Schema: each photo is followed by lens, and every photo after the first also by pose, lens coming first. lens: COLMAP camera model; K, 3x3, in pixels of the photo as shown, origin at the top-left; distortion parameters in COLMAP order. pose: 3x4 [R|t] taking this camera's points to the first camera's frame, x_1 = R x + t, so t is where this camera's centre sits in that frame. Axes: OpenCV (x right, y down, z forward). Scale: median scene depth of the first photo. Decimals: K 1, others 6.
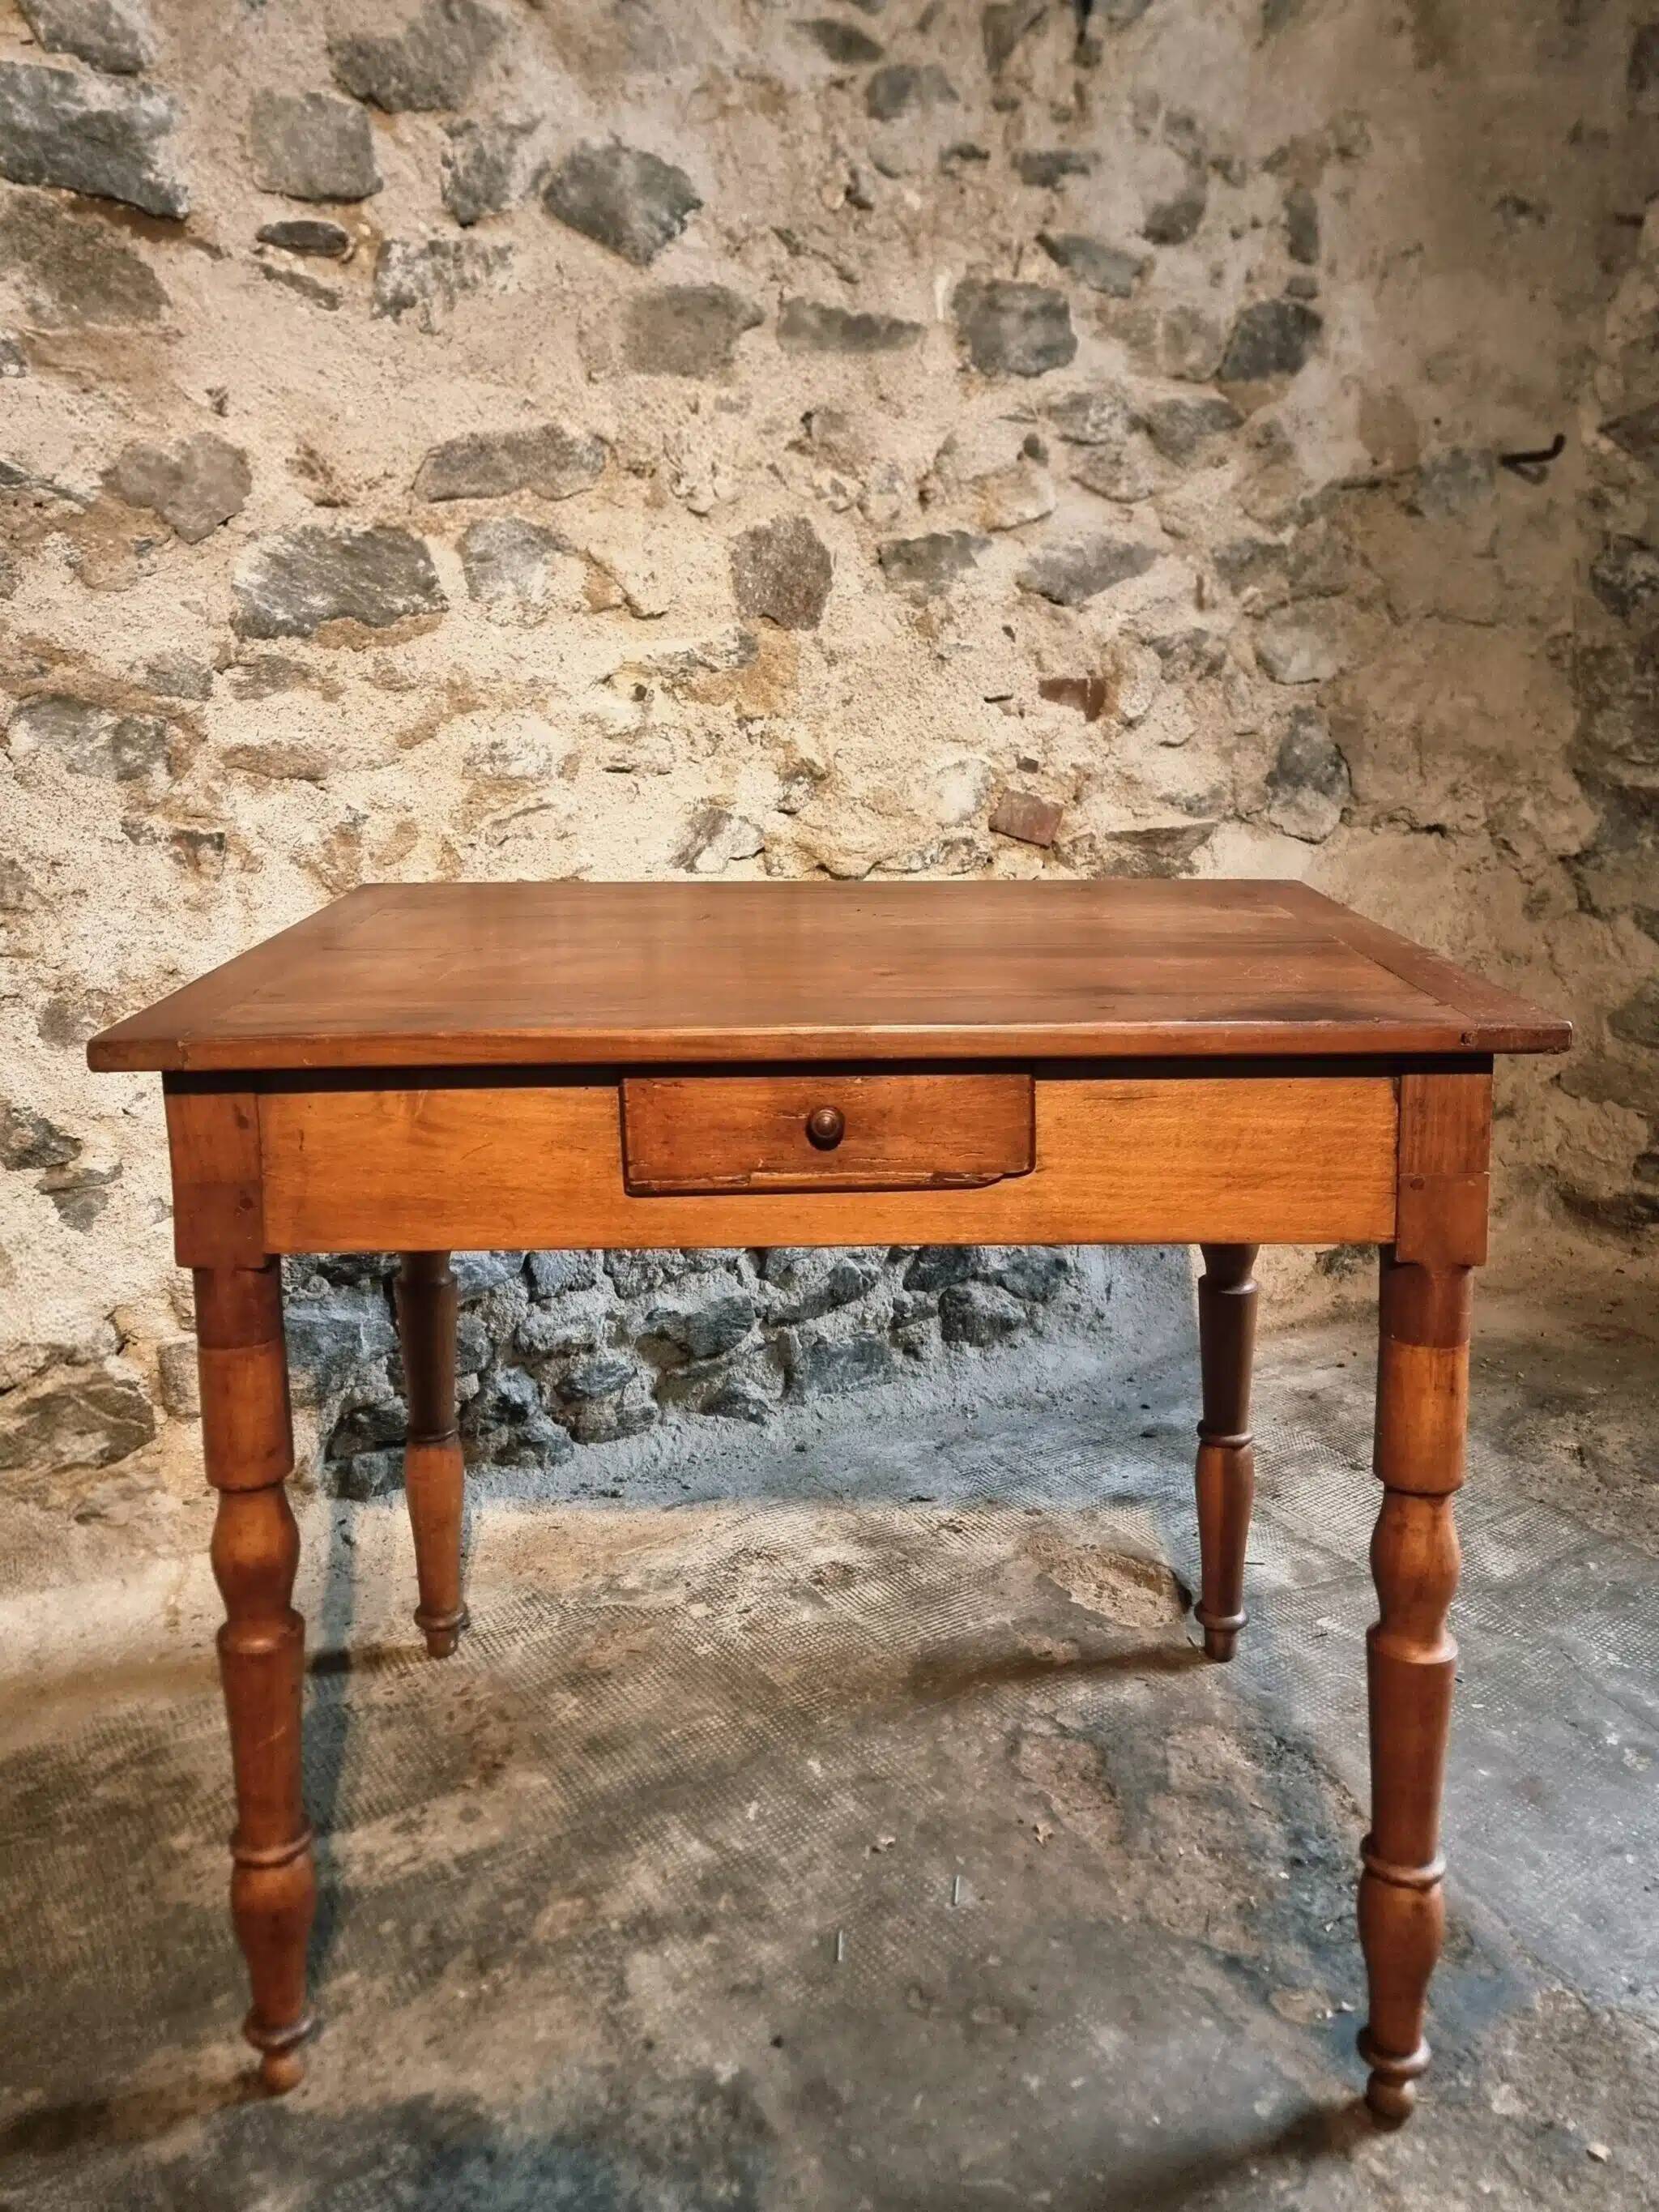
lens RADIAL K [[1776.0, 0, 797.0], [0, 1776.0, 939.6], [0, 0, 1]] dist [0.108634, -0.158374]
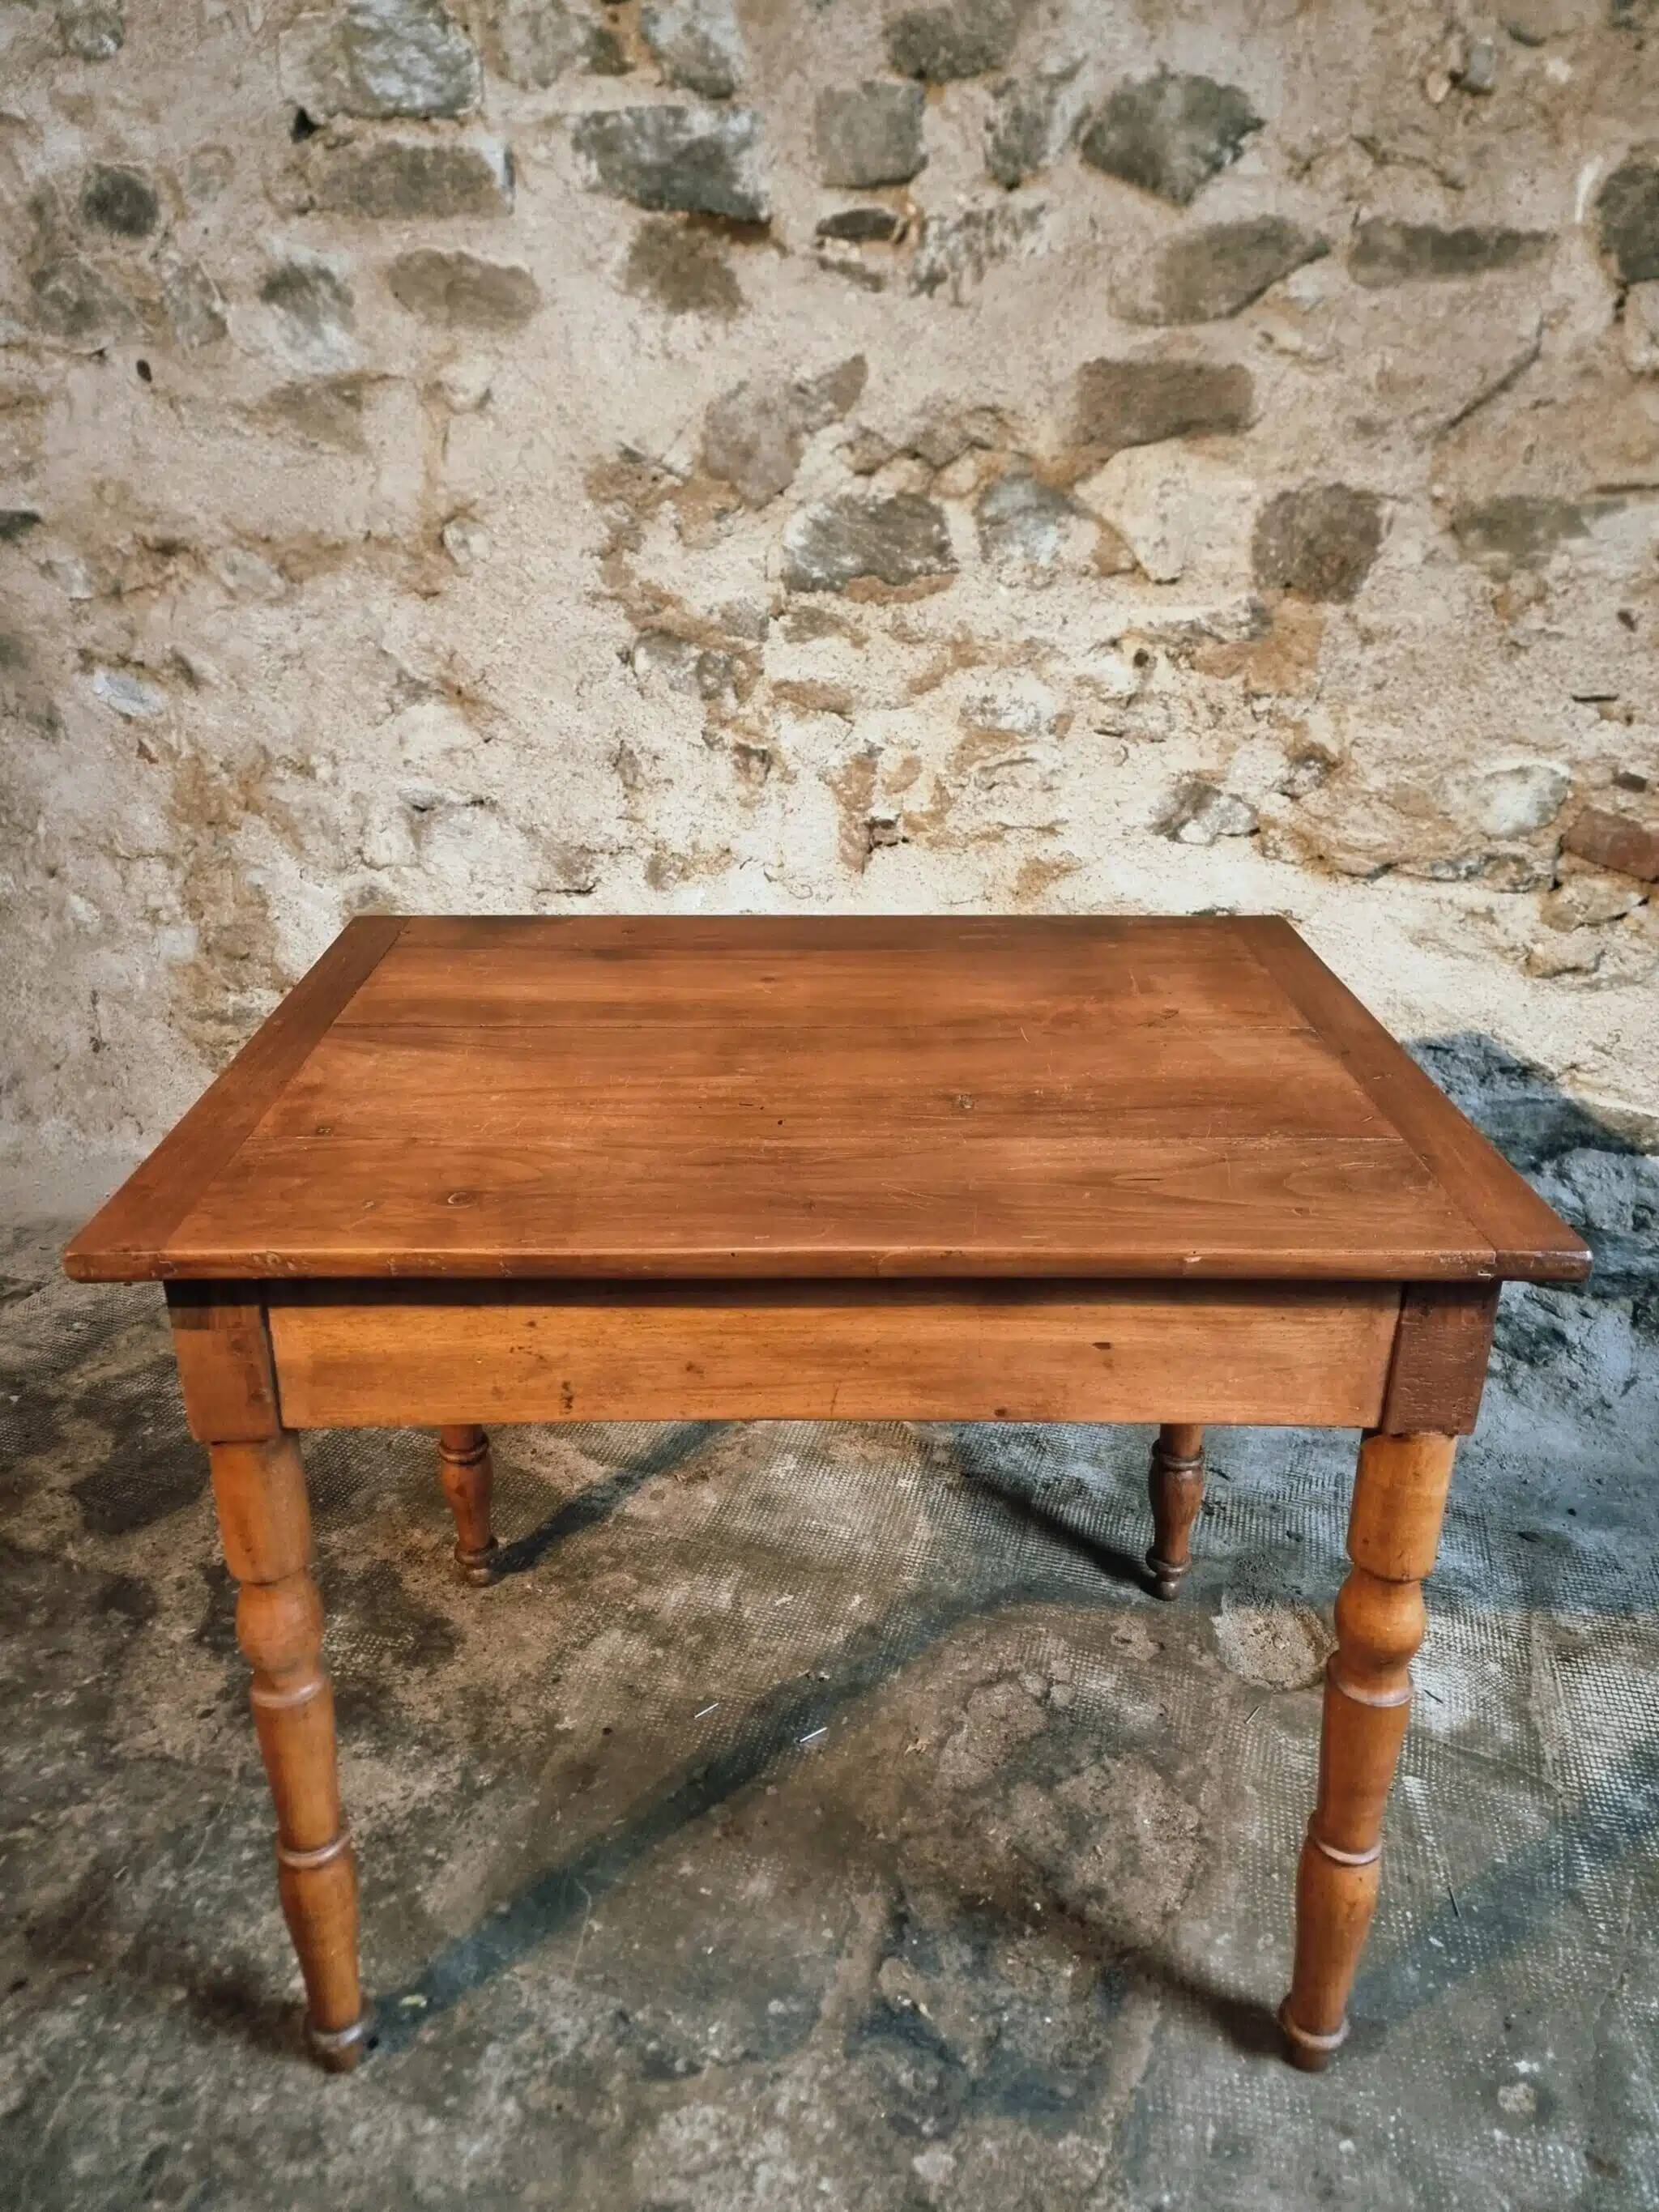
lens RADIAL K [[1560.6, 0, 803.6], [0, 1560.6, 1095.3], [0, 0, 1]] dist [0.073167, -0.075099]
pose [[0.658455, 0.309883, -0.685865, 0.501607], [-0.129492, 0.944358, 0.302357, -0.156169], [0.741397, -0.110274, 0.661944, 0.238815]]
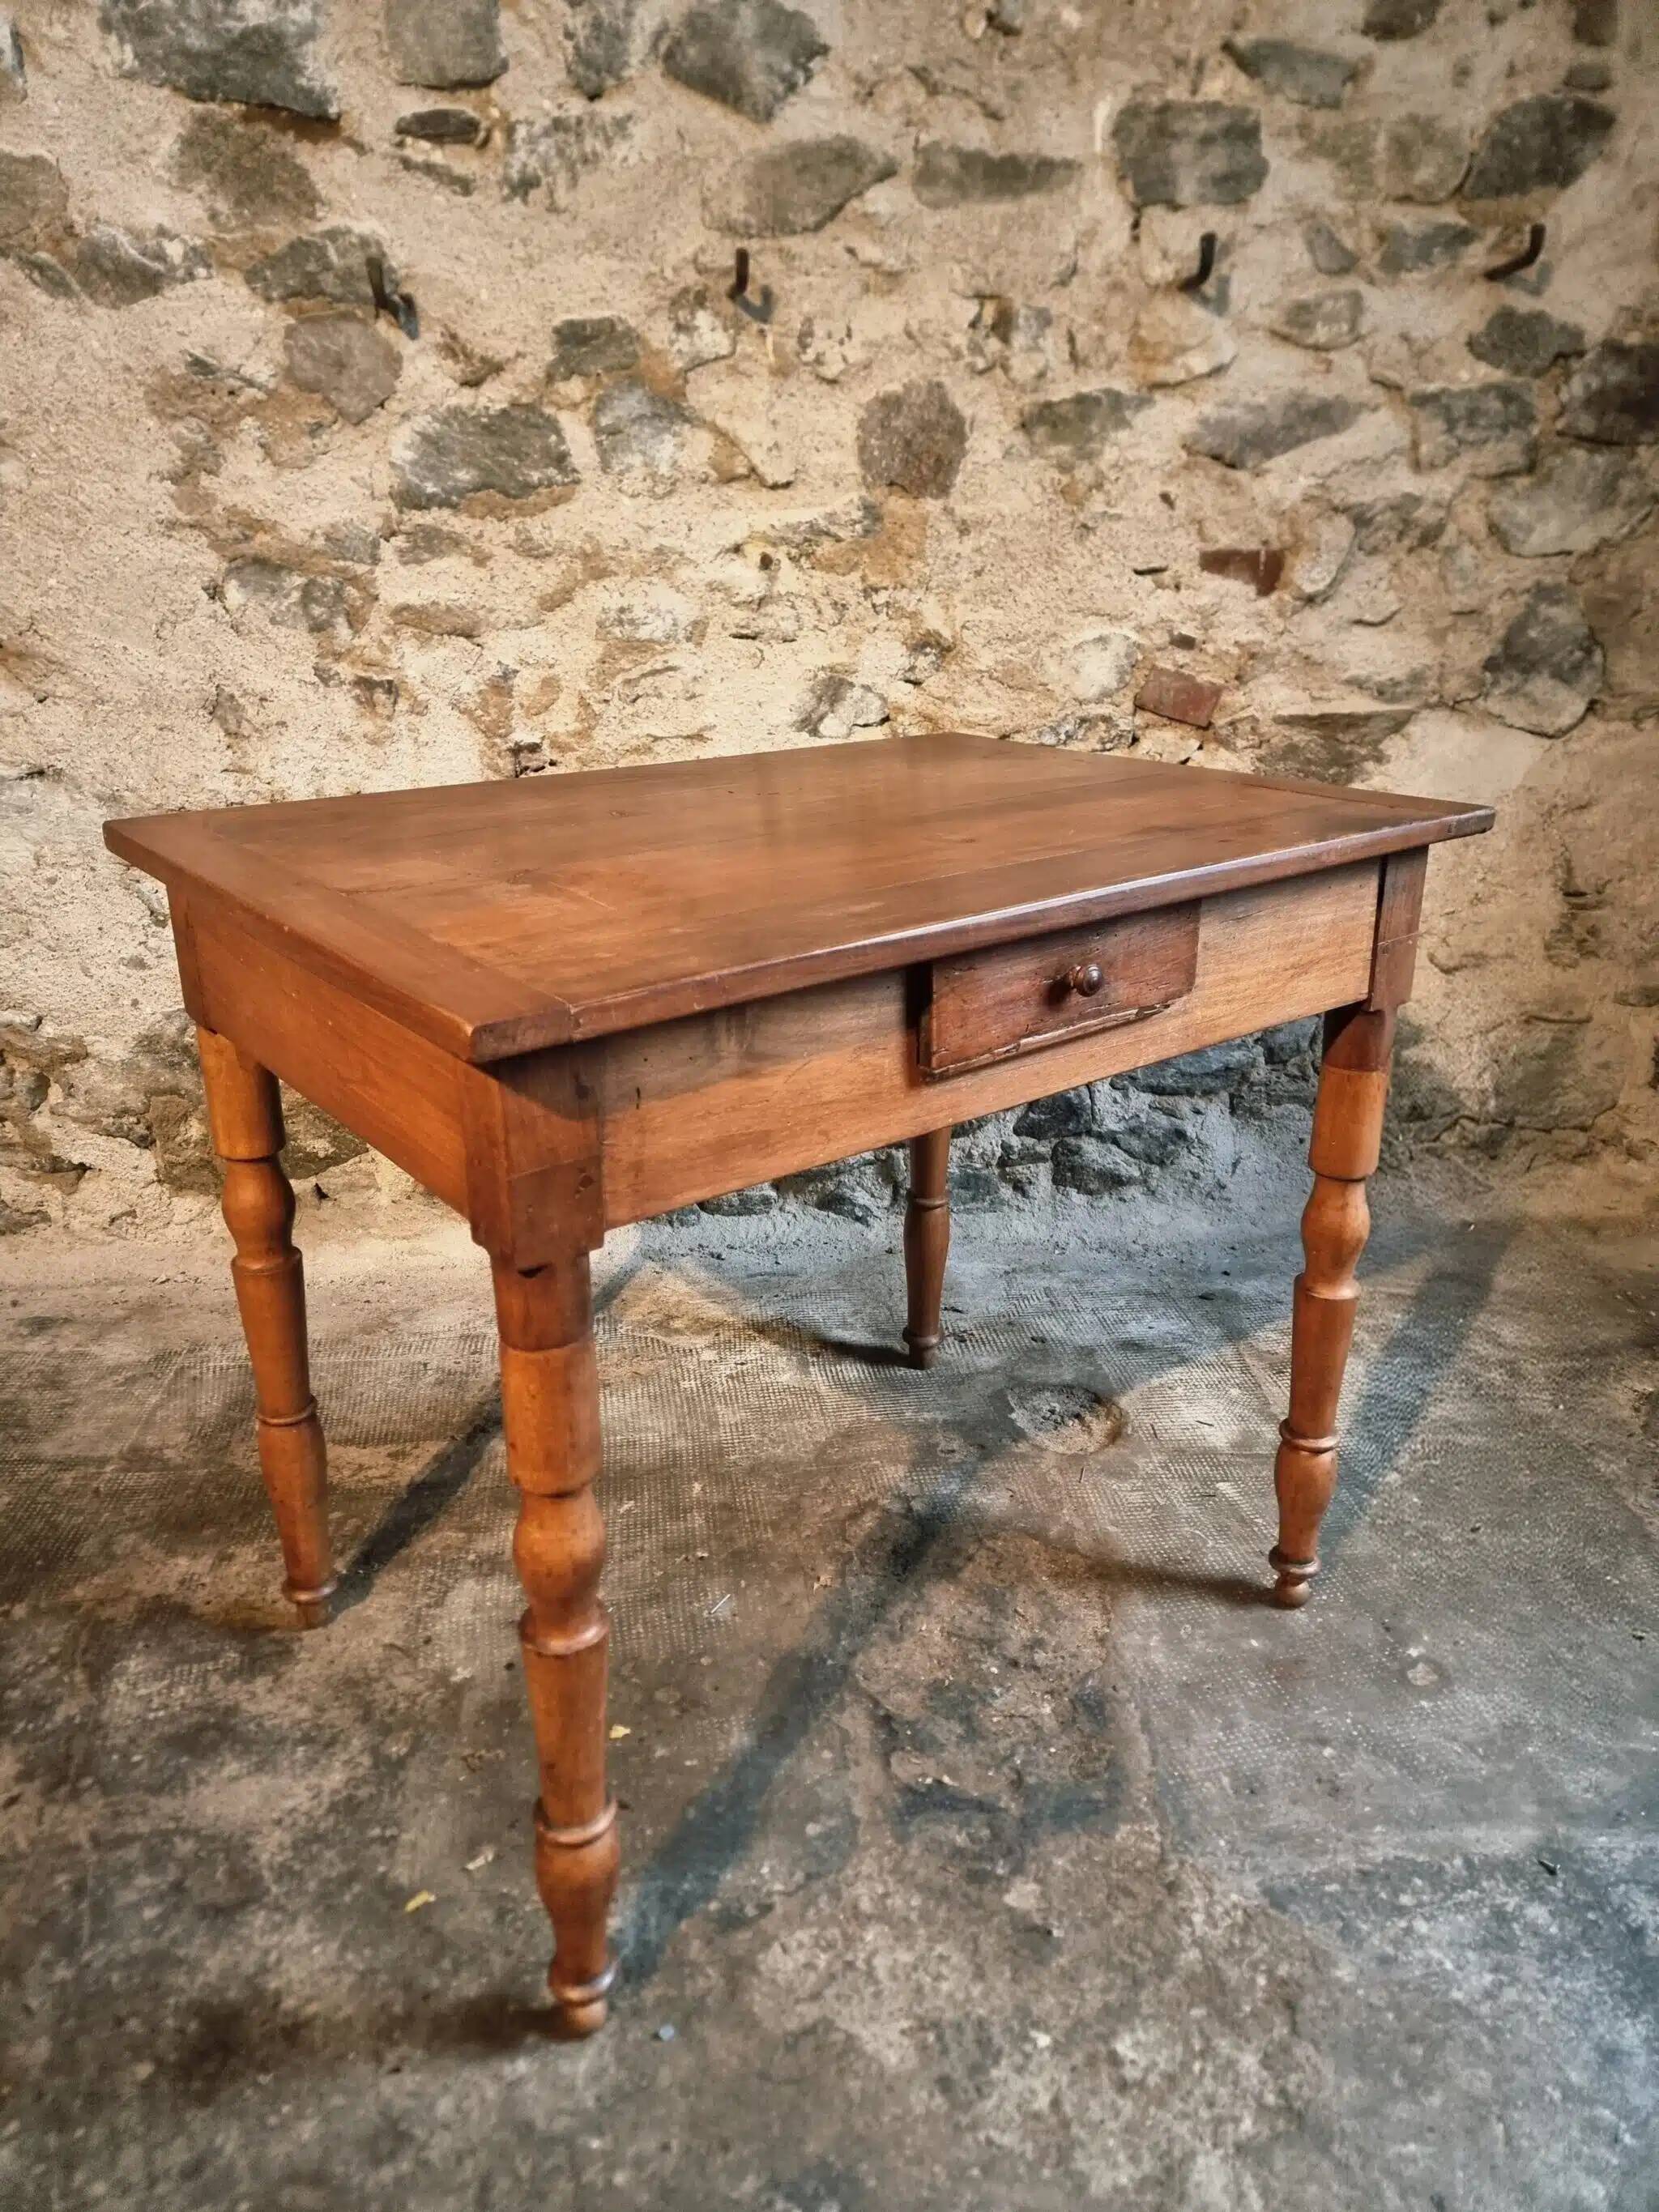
lens RADIAL K [[1531.9, 0, 806.4], [0, 1531.9, 1113.4], [0, 0, 1]] dist [0.069435, -0.064918]
pose [[0.914388, 0.145376, -0.377836, 0.352767], [-0.065239, 0.974016, 0.216880, -0.017415], [0.399548, -0.173663, 0.900113, 0.107512]]
